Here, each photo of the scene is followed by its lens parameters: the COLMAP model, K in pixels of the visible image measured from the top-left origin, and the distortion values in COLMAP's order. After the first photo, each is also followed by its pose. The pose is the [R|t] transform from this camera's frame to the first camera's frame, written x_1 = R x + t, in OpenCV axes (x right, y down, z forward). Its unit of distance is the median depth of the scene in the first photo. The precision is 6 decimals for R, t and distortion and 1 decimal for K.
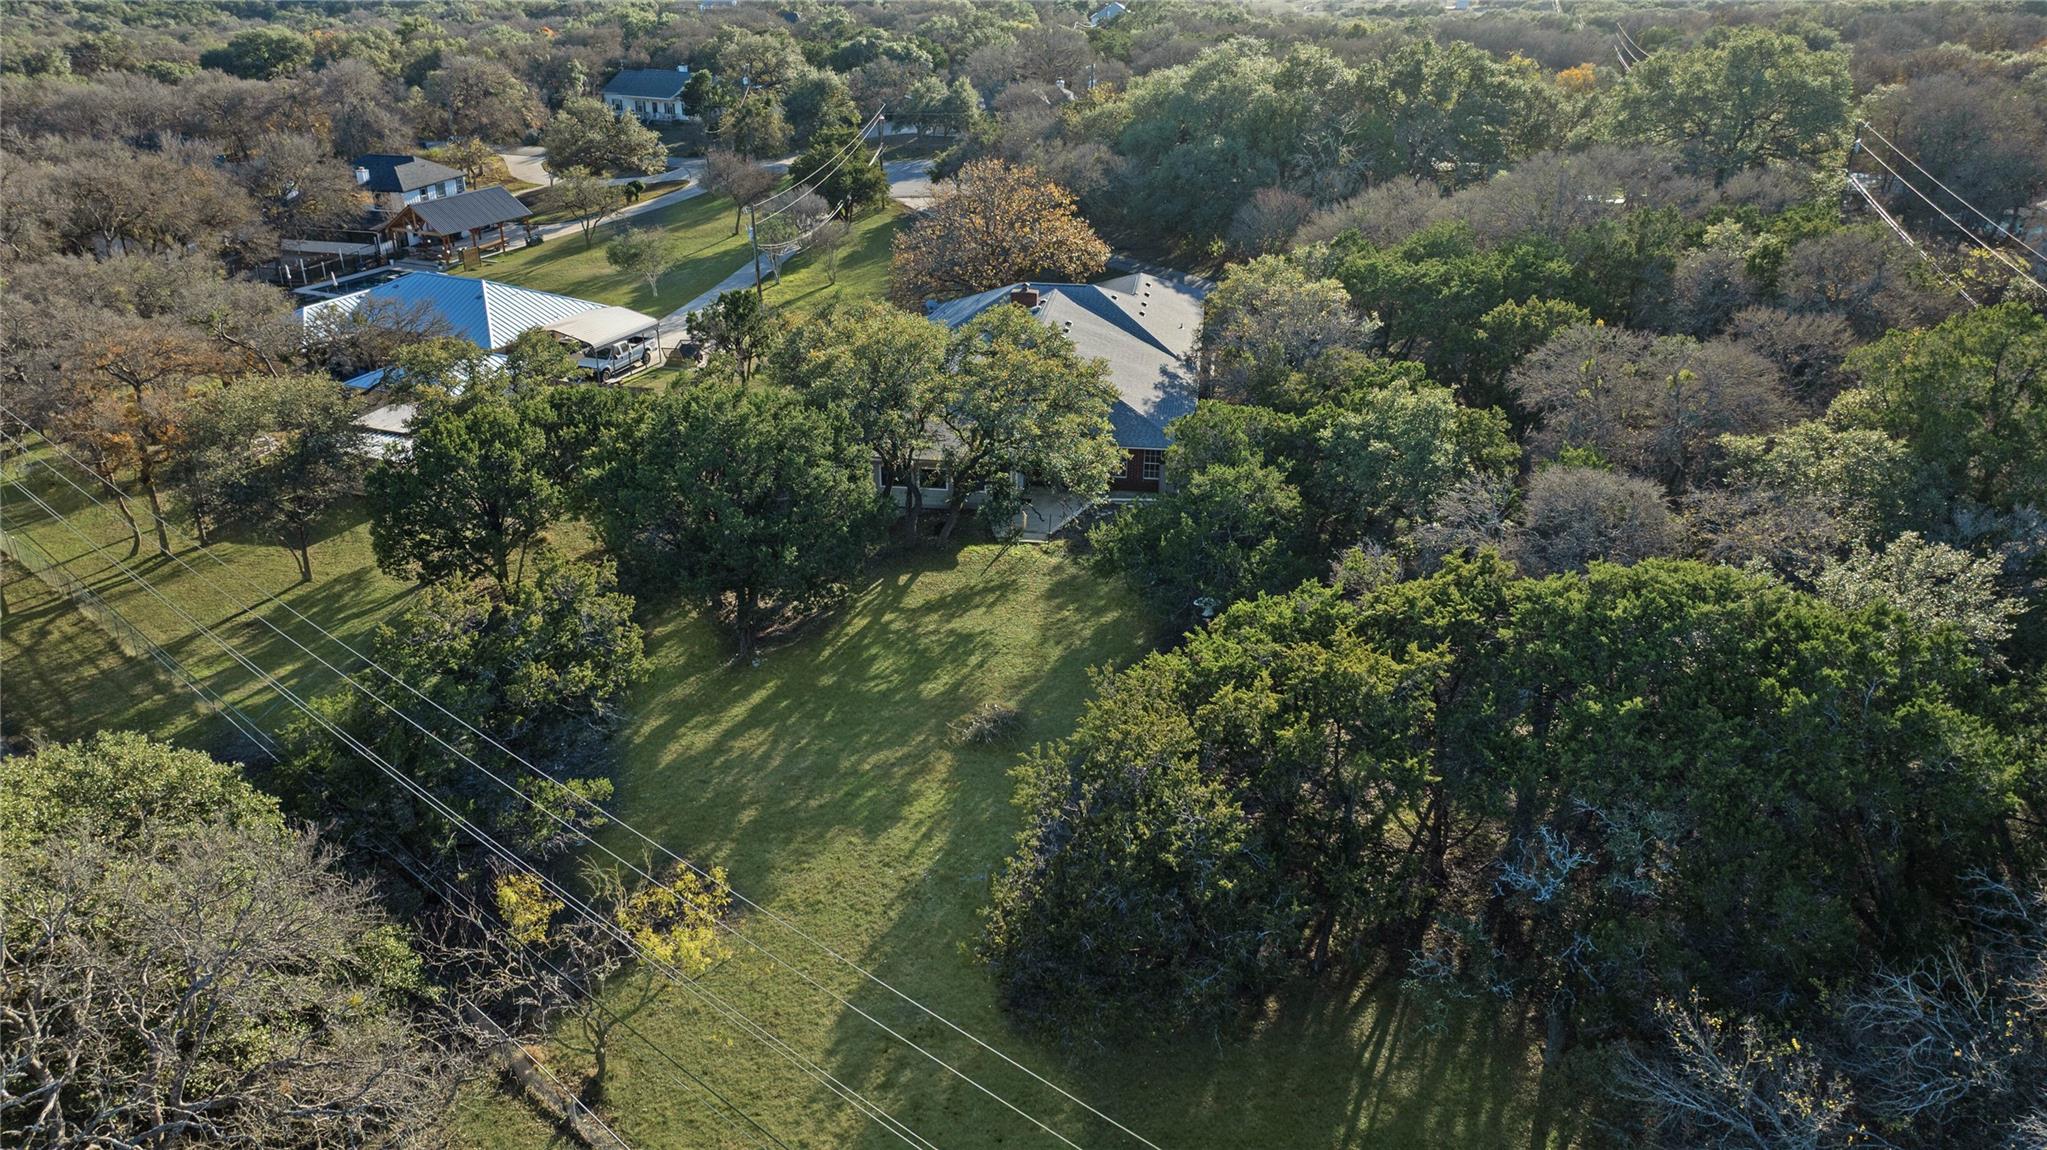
lens RADIAL K [[1431.1, 0, 1022.3], [0, 1431.1, 585.7], [0, 0, 1]] dist [-0.023496, 0.013380]
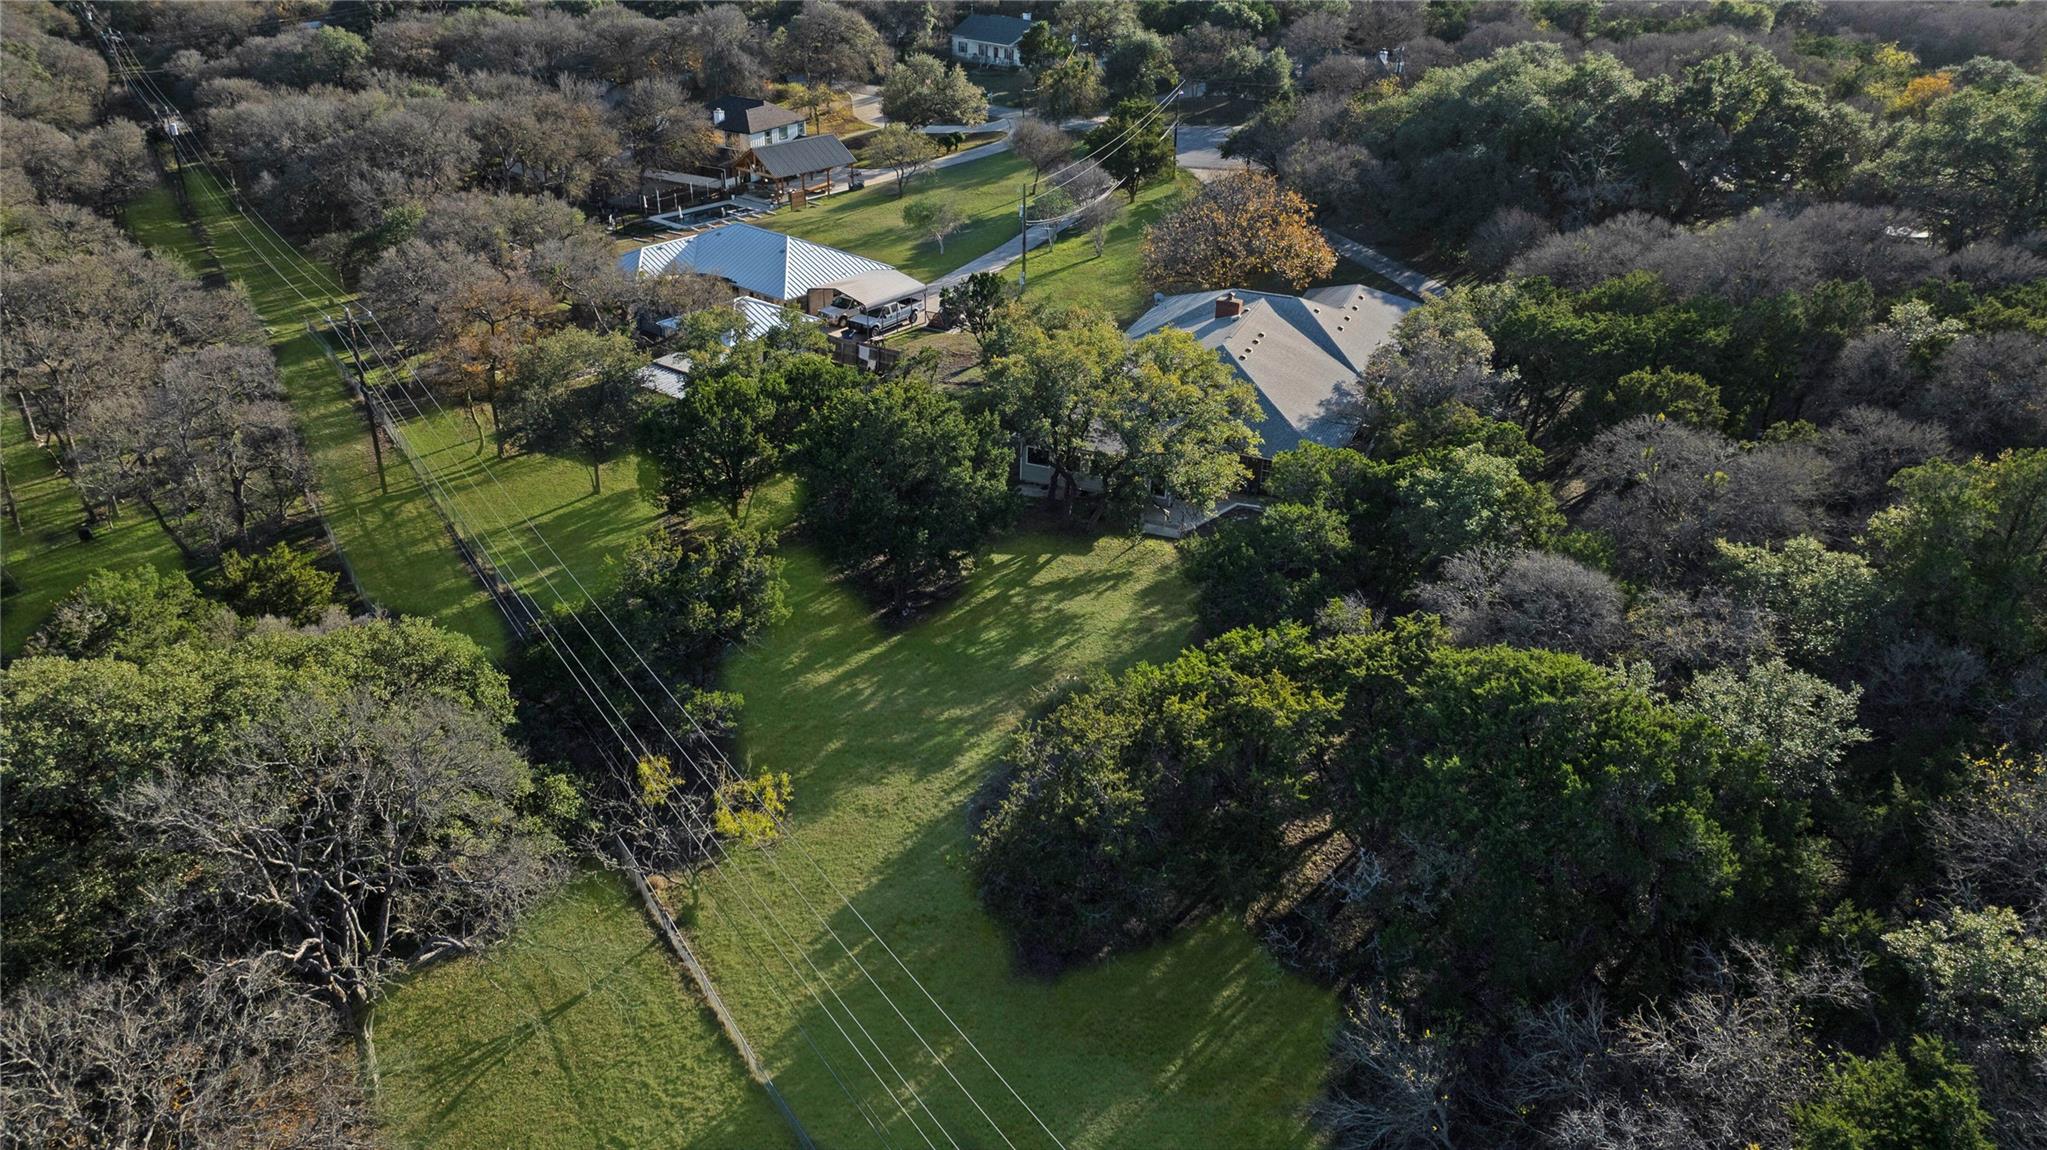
lens RADIAL K [[1431.1, 0, 1019.4], [0, 1431.1, 578.7], [0, 0, 1]] dist [-0.023496, 0.013380]
pose [[0.966833, 0.134423, -0.217175, 0.145545], [-0.123541, 0.990338, 0.062997, -0.054484], [0.223545, -0.034078, 0.974098, -0.151828]]
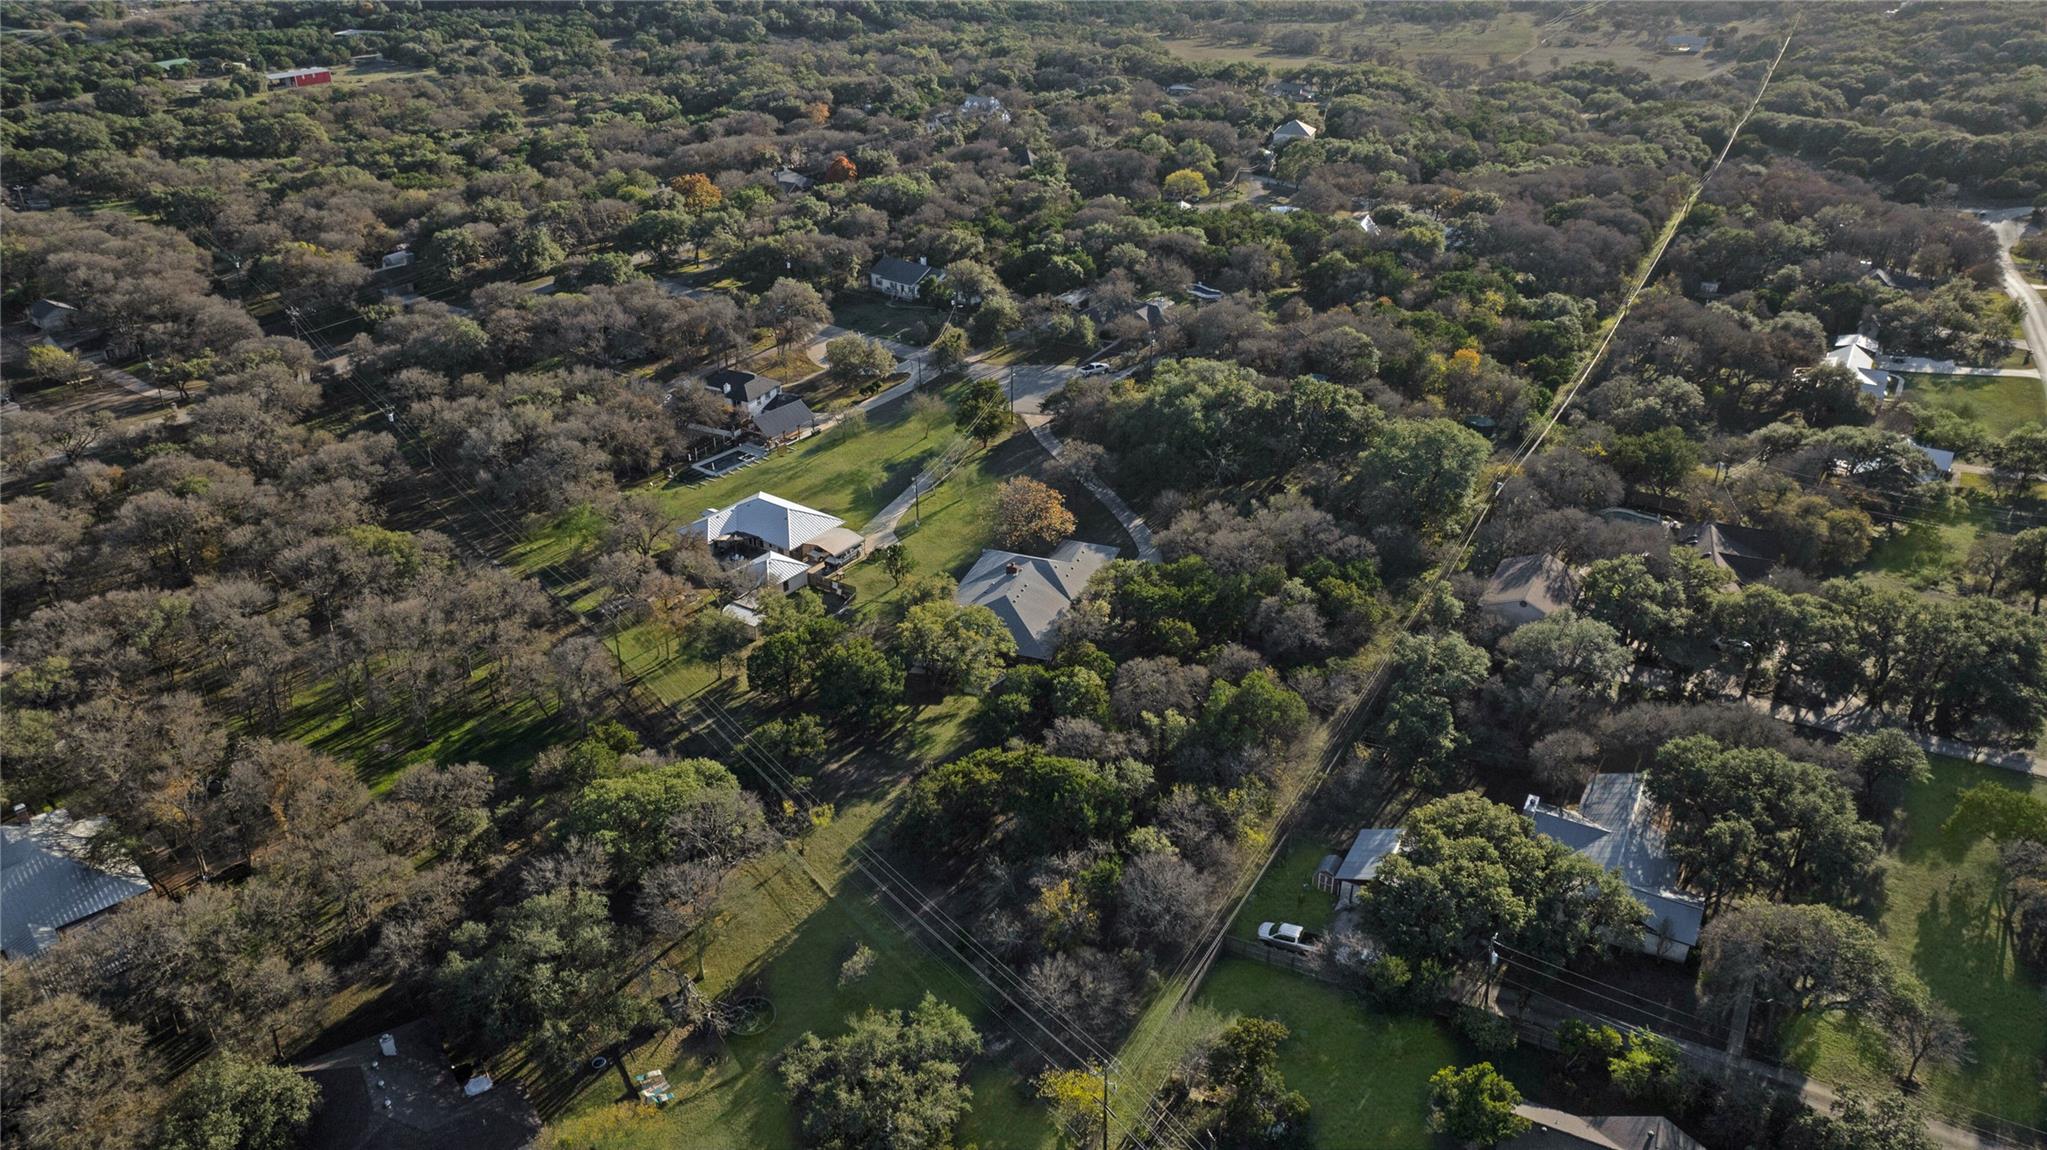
lens RADIAL K [[1431.1, 0, 1024.3], [0, 1431.1, 568.0], [0, 0, 1]] dist [-0.023496, 0.013380]
pose [[0.980695, 0.097475, -0.169514, 0.532820], [-0.091107, 0.994825, 0.044966, -0.398151], [0.173020, -0.028654, 0.984501, -1.639790]]
